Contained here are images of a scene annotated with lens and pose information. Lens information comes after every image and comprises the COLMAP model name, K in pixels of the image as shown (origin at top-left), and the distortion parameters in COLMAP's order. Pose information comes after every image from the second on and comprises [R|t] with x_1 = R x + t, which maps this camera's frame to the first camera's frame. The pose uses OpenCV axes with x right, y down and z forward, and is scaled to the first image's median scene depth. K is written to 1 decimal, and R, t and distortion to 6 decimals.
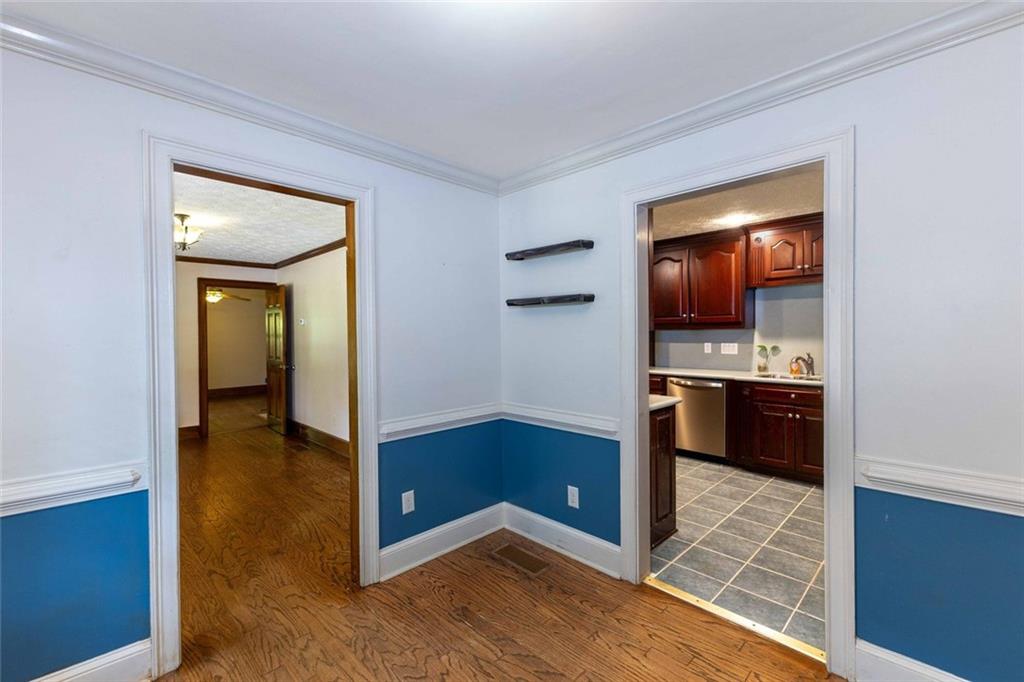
lens RADIAL K [[438.0, 0, 512.0], [0, 438.0, 341.0], [0, 0, 1]] dist [0.002234, 0.000165]
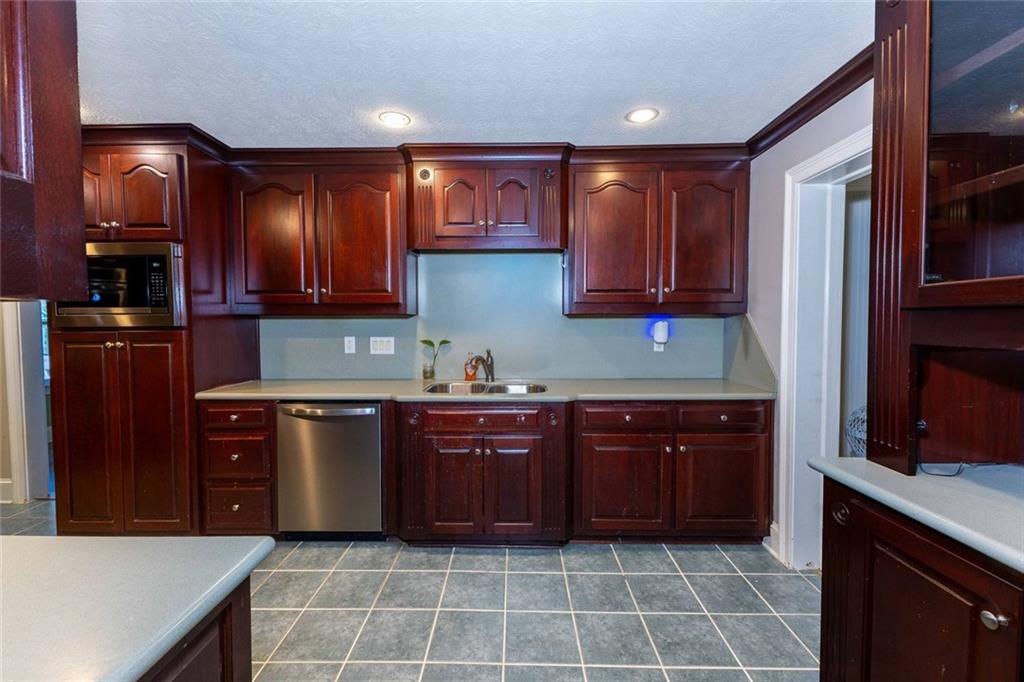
lens RADIAL K [[438.0, 0, 512.0], [0, 438.0, 341.0], [0, 0, 1]] dist [0.002234, 0.000165]
pose [[0.713622, -0.021406, 0.700204, 0.206130], [0.005118, 0.999666, 0.025345, -0.005309], [-0.700513, -0.014502, 0.713493, 0.463525]]
